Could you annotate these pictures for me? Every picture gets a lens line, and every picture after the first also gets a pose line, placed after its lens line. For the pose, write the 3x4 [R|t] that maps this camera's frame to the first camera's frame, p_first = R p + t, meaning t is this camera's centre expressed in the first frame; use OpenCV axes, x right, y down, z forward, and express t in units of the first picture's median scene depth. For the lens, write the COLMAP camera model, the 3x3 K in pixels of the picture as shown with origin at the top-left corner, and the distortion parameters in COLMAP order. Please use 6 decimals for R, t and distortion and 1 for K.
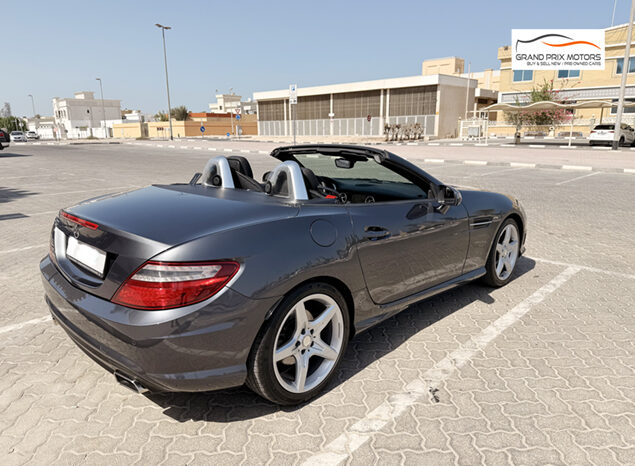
lens RADIAL K [[452.8, 0, 321.1], [0, 452.8, 237.9], [0, 0, 1]] dist [0.020243, -0.035956]
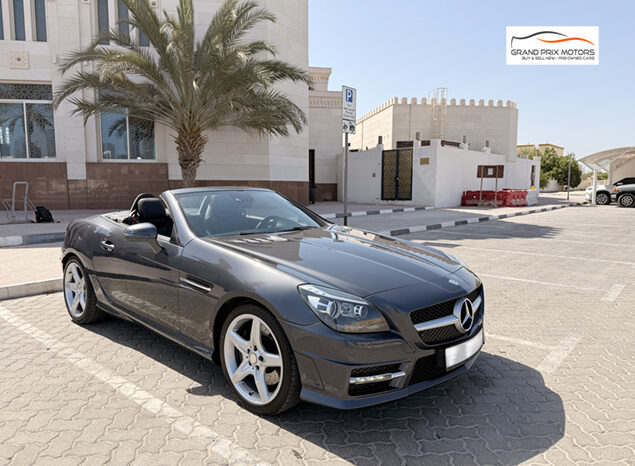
lens RADIAL K [[452.8, 0, 316.3], [0, 452.8, 233.6], [0, 0, 1]] dist [0.020243, -0.035956]
pose [[0.026067, 0.105532, -0.994074, 0.081441], [-0.224783, 0.969565, 0.097035, -0.017498], [0.974060, 0.220922, 0.048995, 0.081263]]
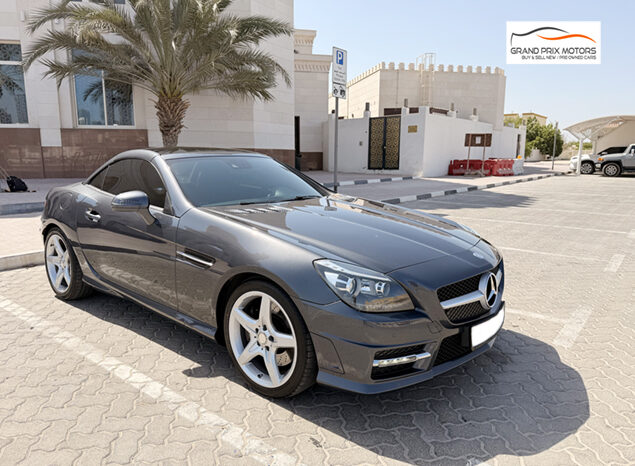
lens RADIAL K [[452.8, 0, 315.5], [0, 452.8, 235.9], [0, 0, 1]] dist [0.020243, -0.035956]
pose [[0.064223, 0.176426, -0.982217, 0.076615], [-0.227617, 0.960894, 0.157713, -0.016247], [0.971631, 0.213440, 0.101869, 0.078279]]
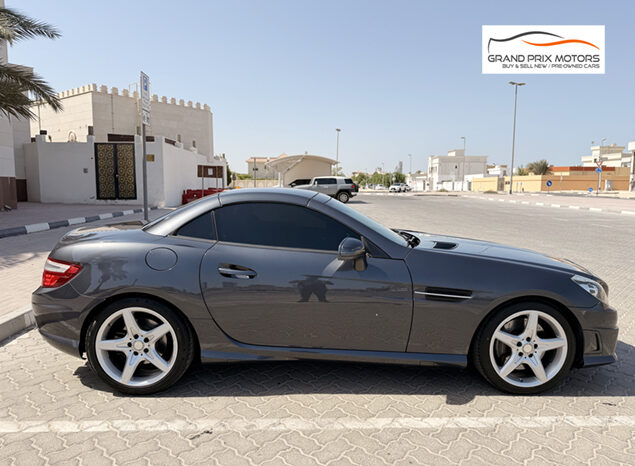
lens RADIAL K [[452.8, 0, 311.8], [0, 452.8, 237.6], [0, 0, 1]] dist [0.020243, -0.035956]
pose [[0.707351, 0.091942, -0.700857, 0.052149], [-0.172490, 0.983983, -0.045004, -0.004046], [0.685493, 0.152724, 0.711881, 0.017964]]
